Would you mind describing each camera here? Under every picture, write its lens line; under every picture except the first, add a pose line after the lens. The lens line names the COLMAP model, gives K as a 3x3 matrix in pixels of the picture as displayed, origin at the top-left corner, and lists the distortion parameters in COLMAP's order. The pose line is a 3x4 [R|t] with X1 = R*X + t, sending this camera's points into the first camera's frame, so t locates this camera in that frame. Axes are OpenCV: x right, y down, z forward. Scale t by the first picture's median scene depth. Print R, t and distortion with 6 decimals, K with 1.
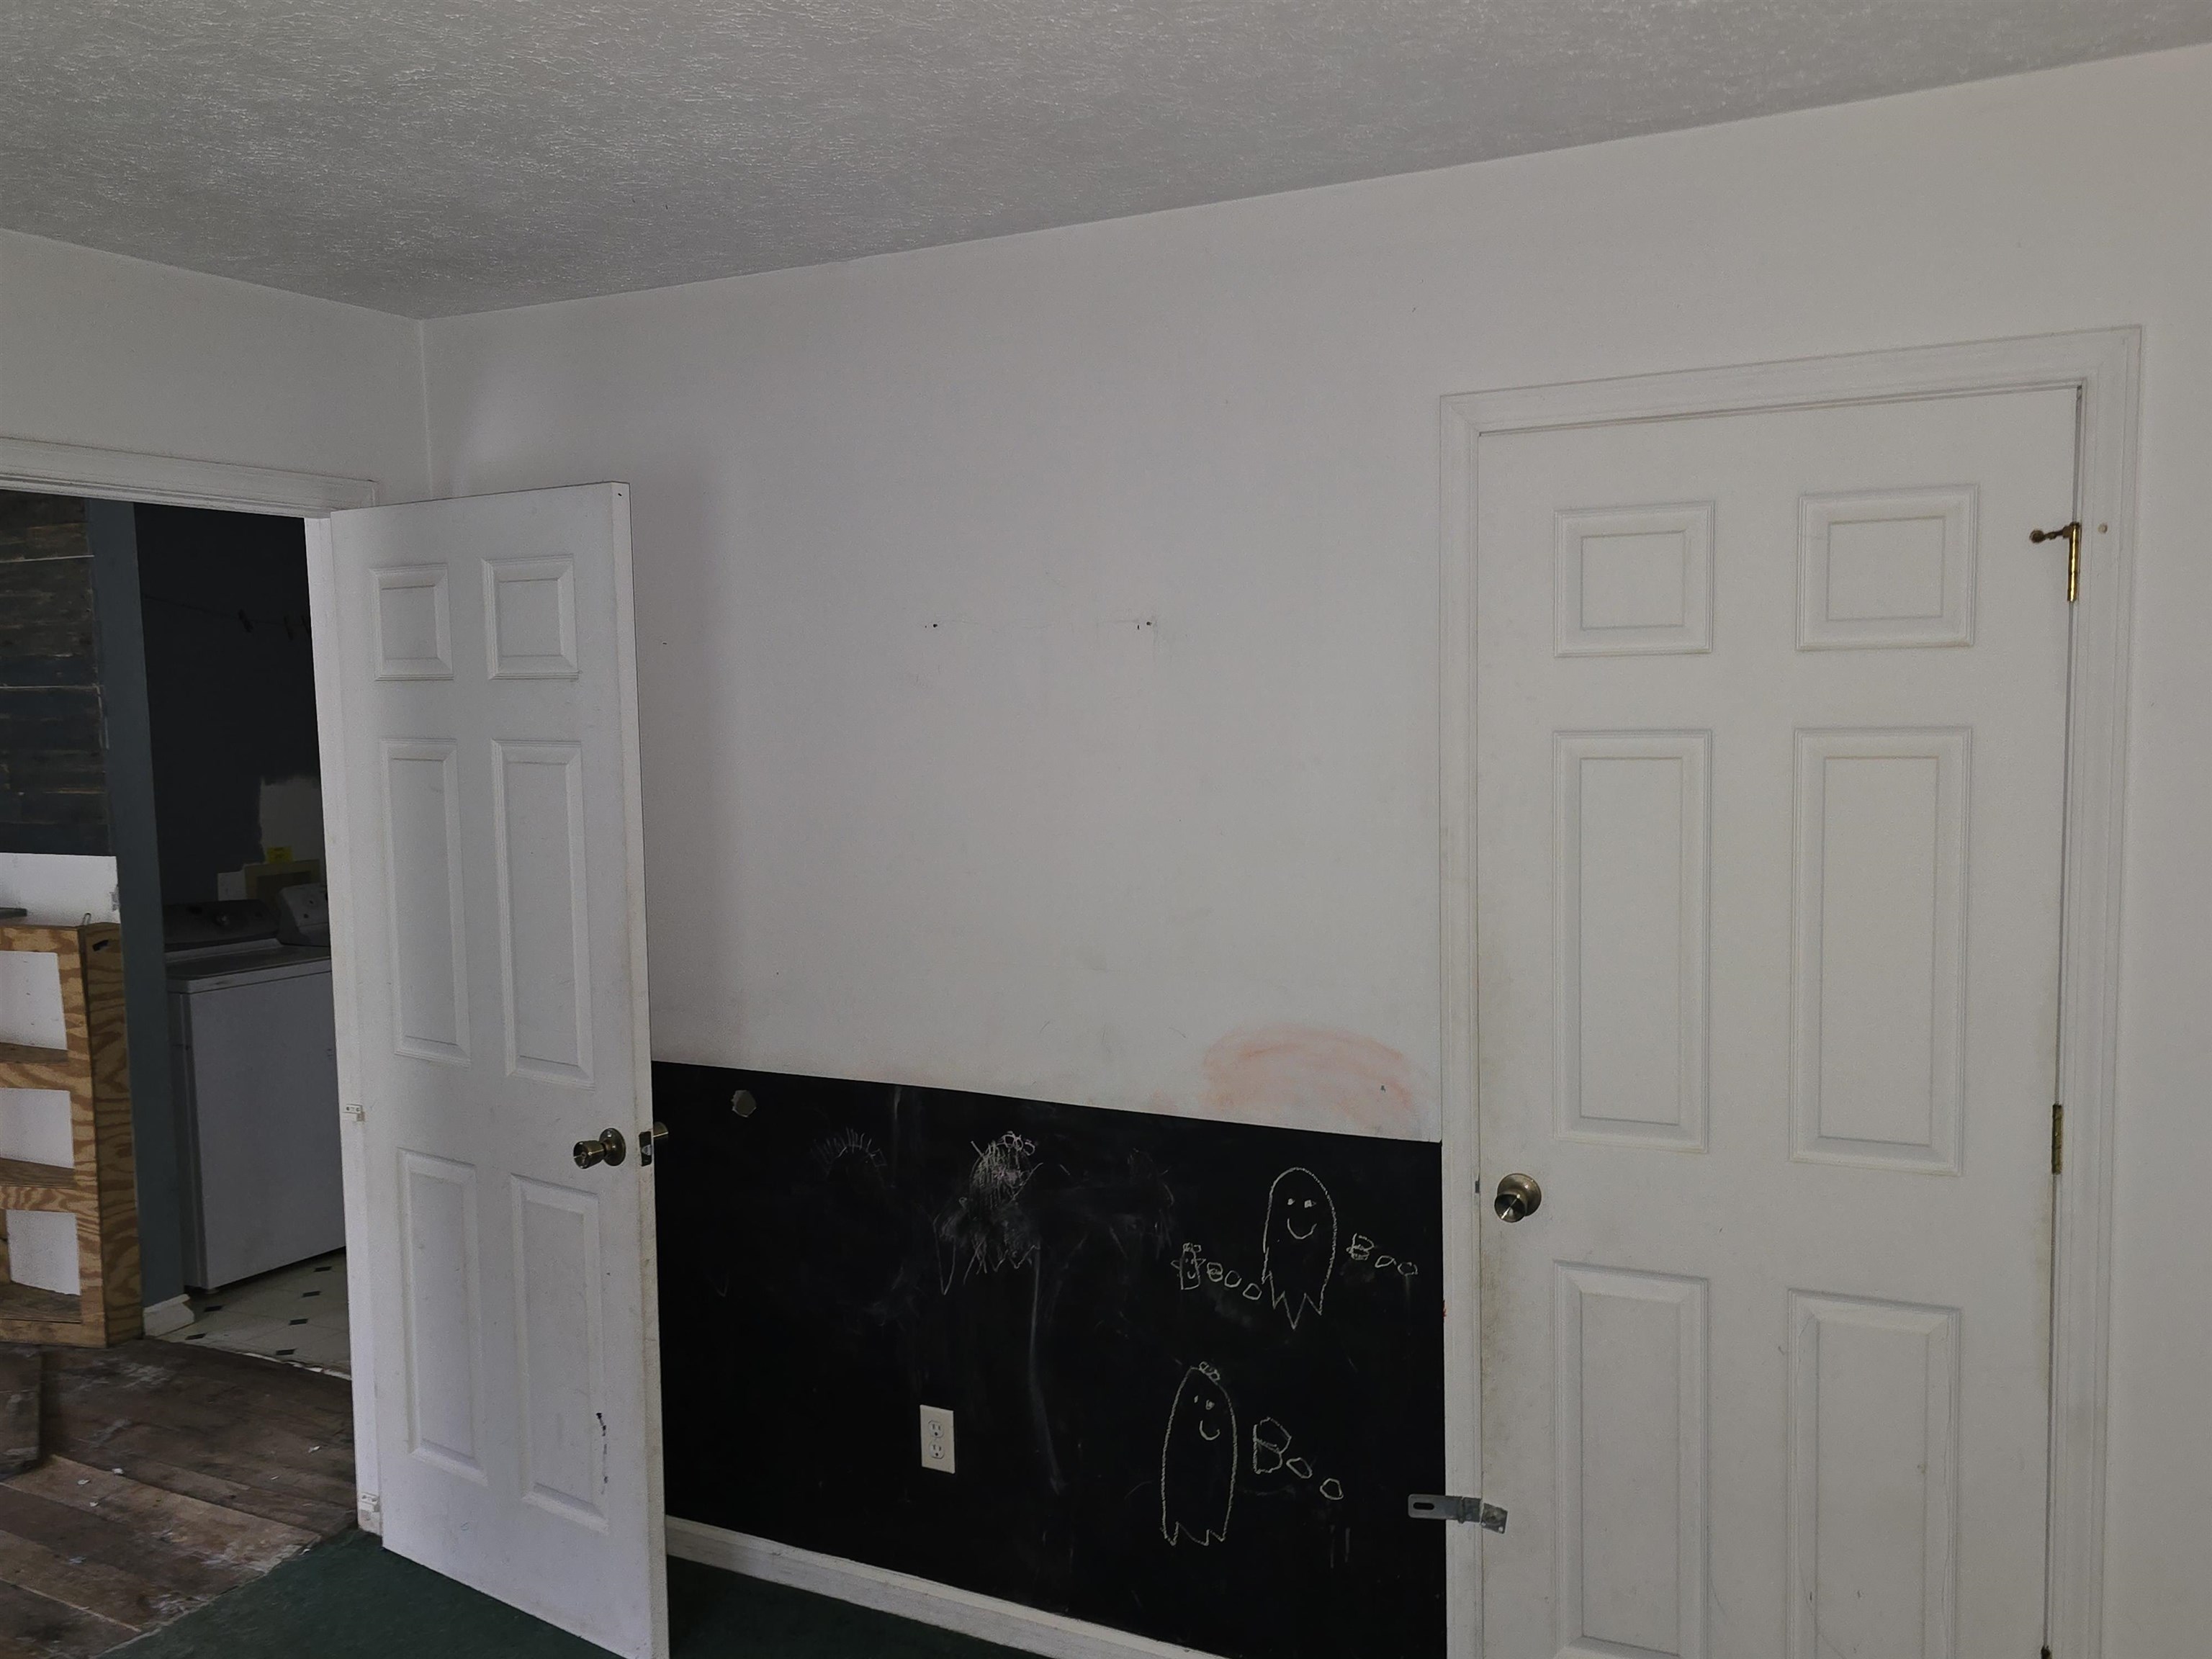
lens RADIAL K [[1815.4, 0, 1153.0], [0, 1815.4, 844.0], [0, 0, 1]] dist [0.088938, -0.103896]
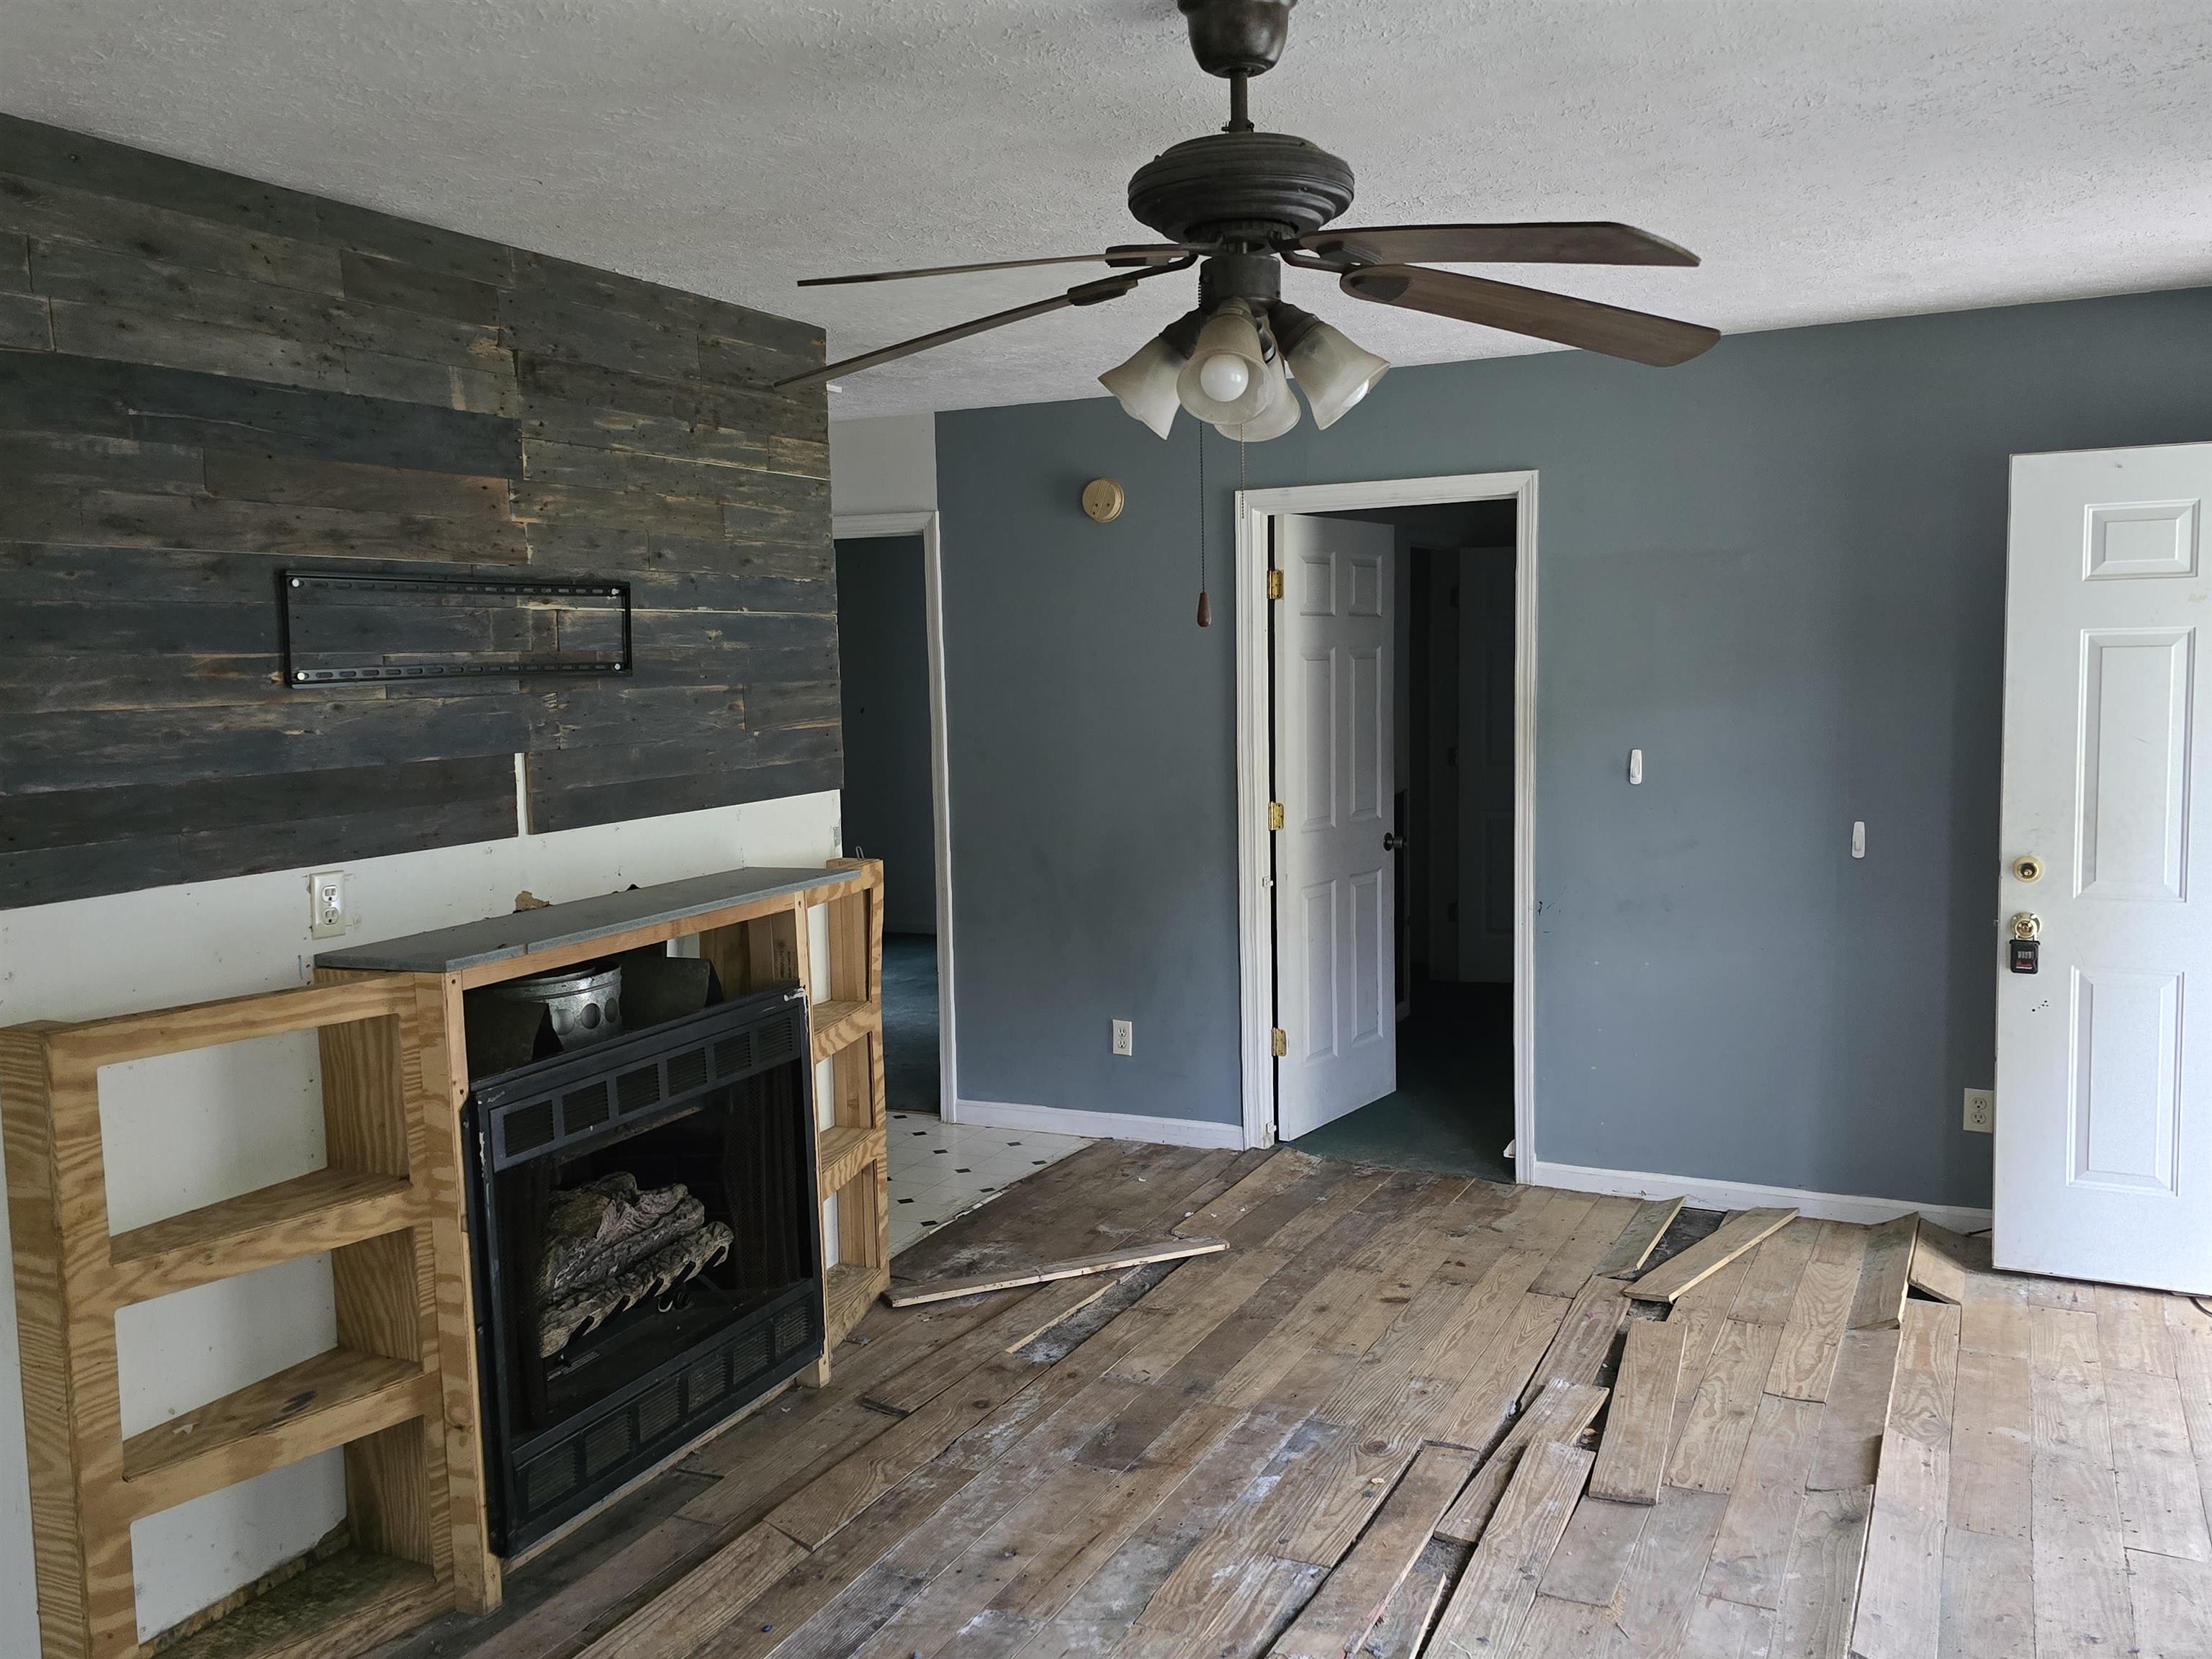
lens RADIAL K [[1787.3, 0, 1102.7], [0, 1787.3, 811.2], [0, 0, 1]] dist [0.082822, -0.086234]
pose [[-0.014014, -0.075086, 0.997079, -1.508085], [0.111252, 0.990868, 0.076182, -0.038173], [-0.993693, 0.111995, -0.005533, 0.868197]]
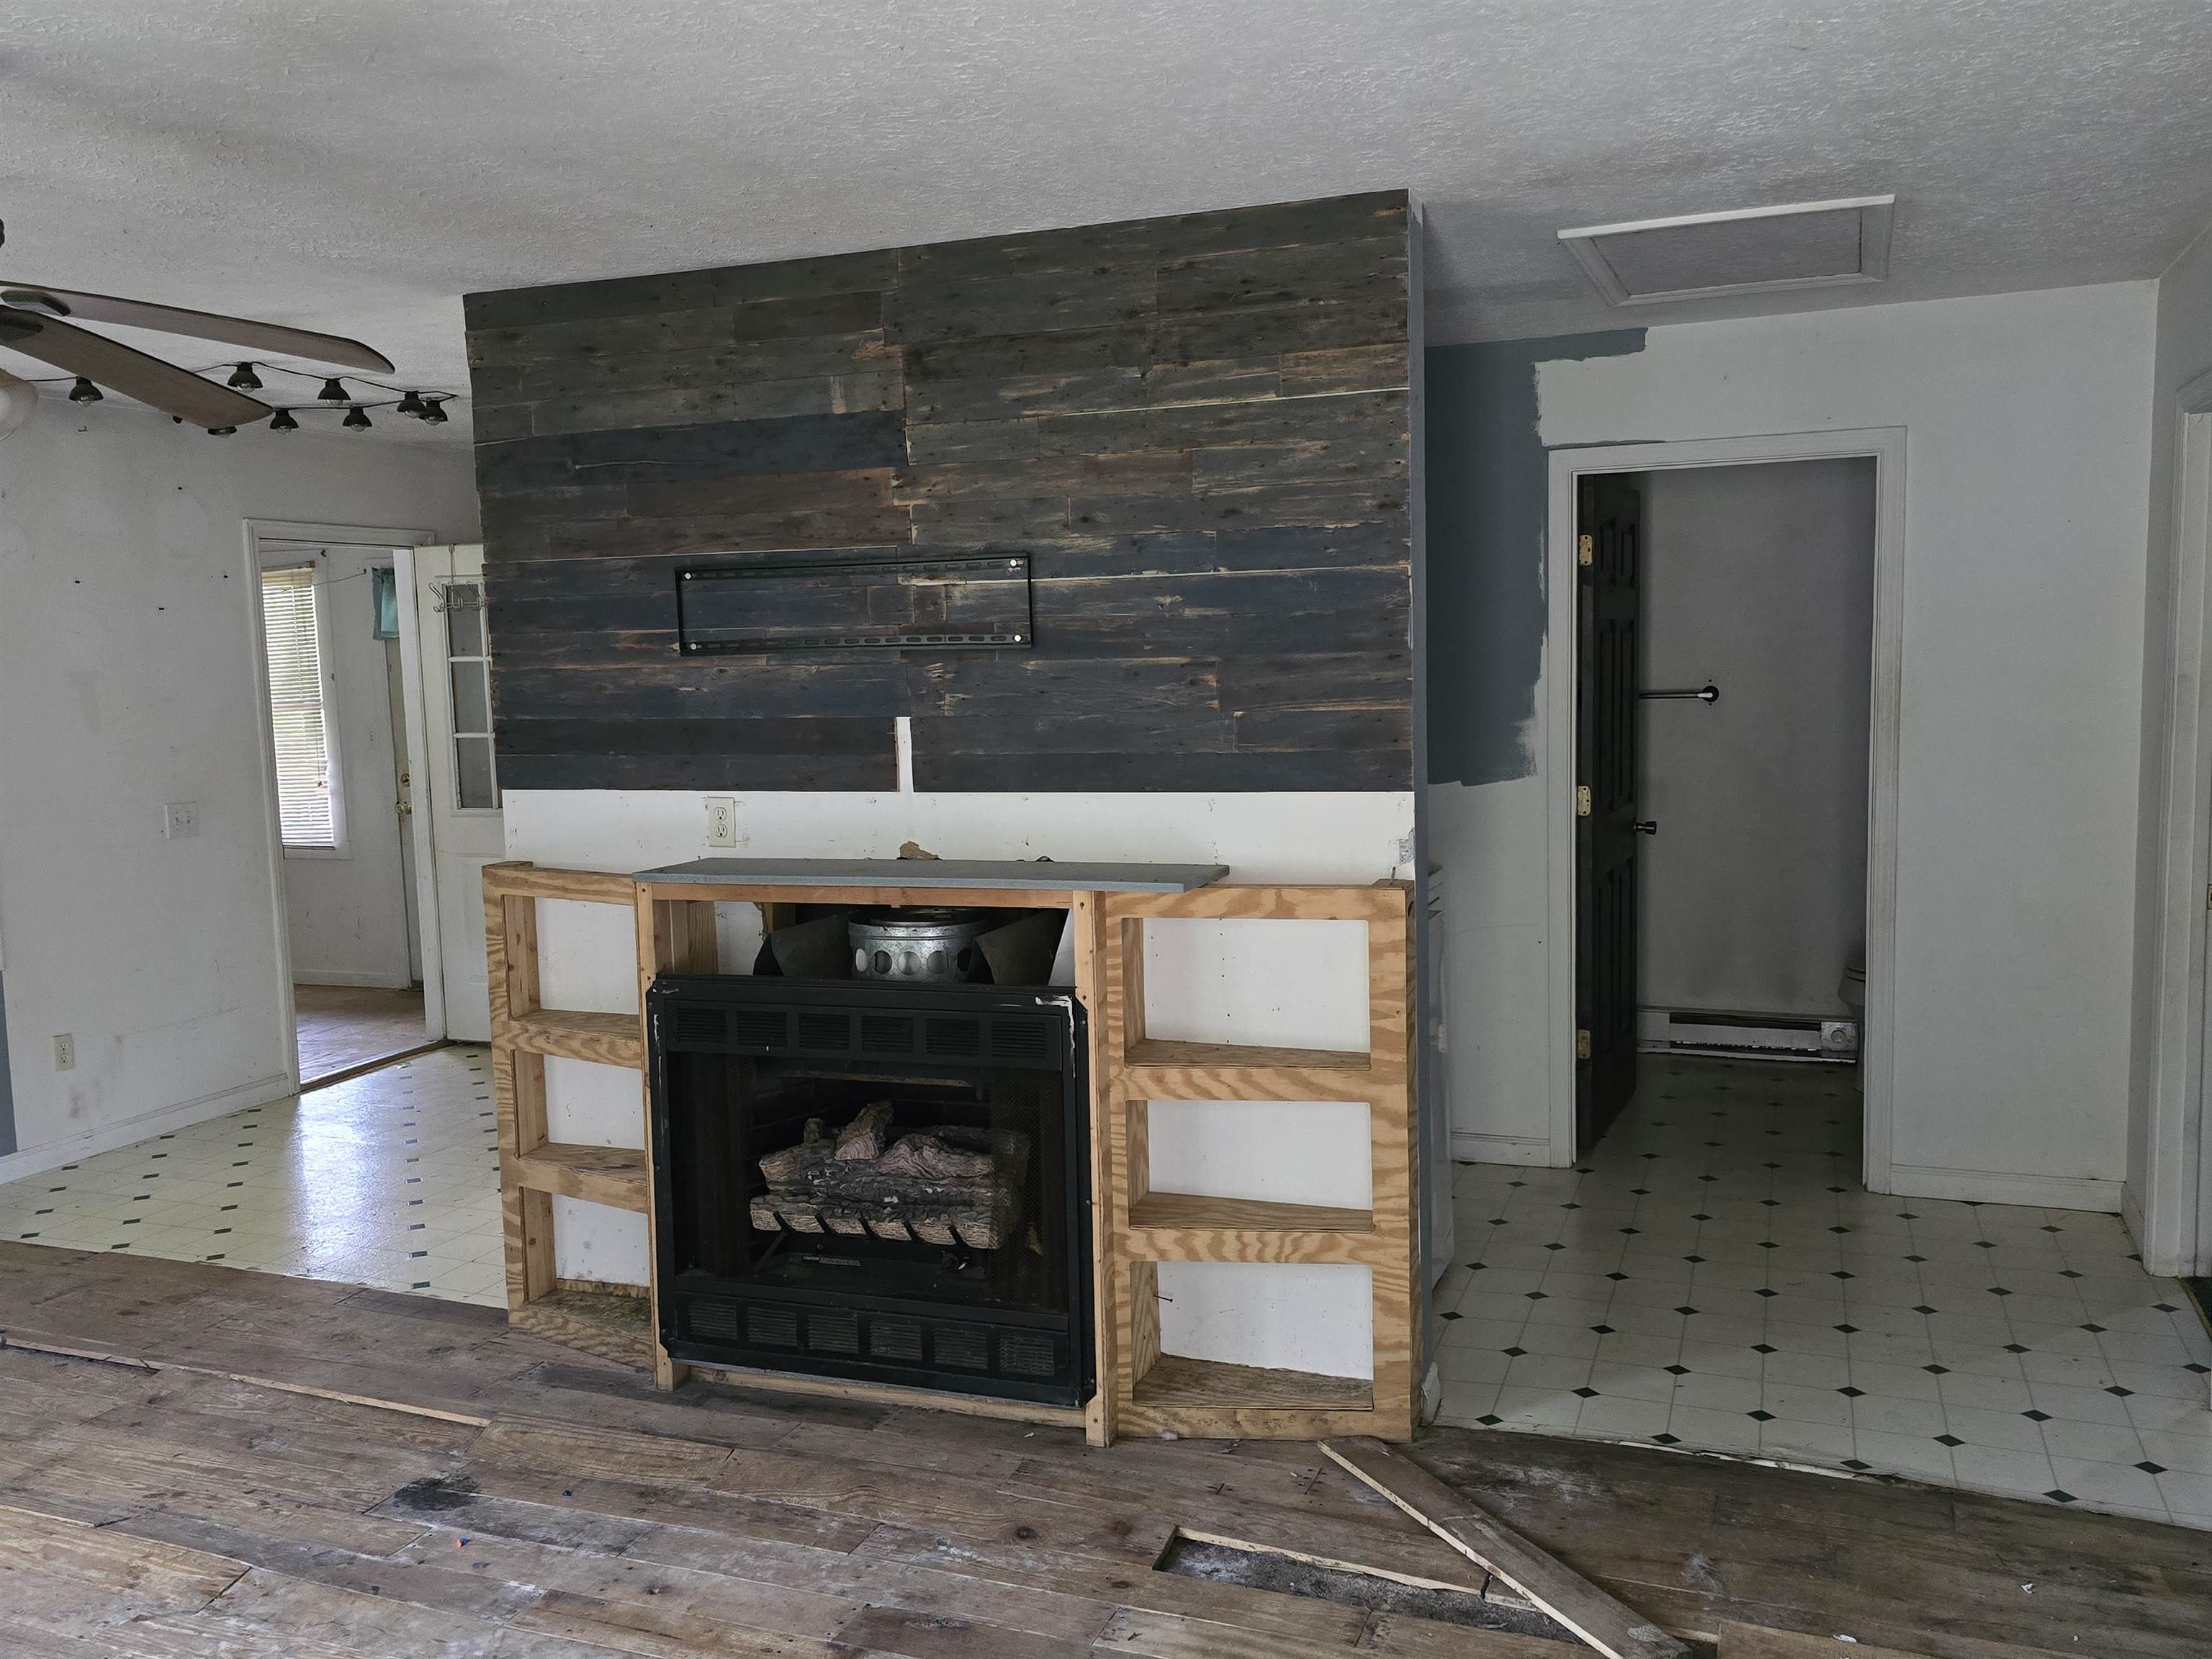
lens RADIAL K [[1793.2, 0, 1116.8], [0, 1793.2, 834.7], [0, 0, 1]] dist [0.078300, -0.073019]
pose [[0.993682, -0.021936, 0.110070, -0.763900], [0.020224, 0.999657, 0.016648, 0.009564], [-0.110398, -0.014317, 0.993784, 0.282377]]
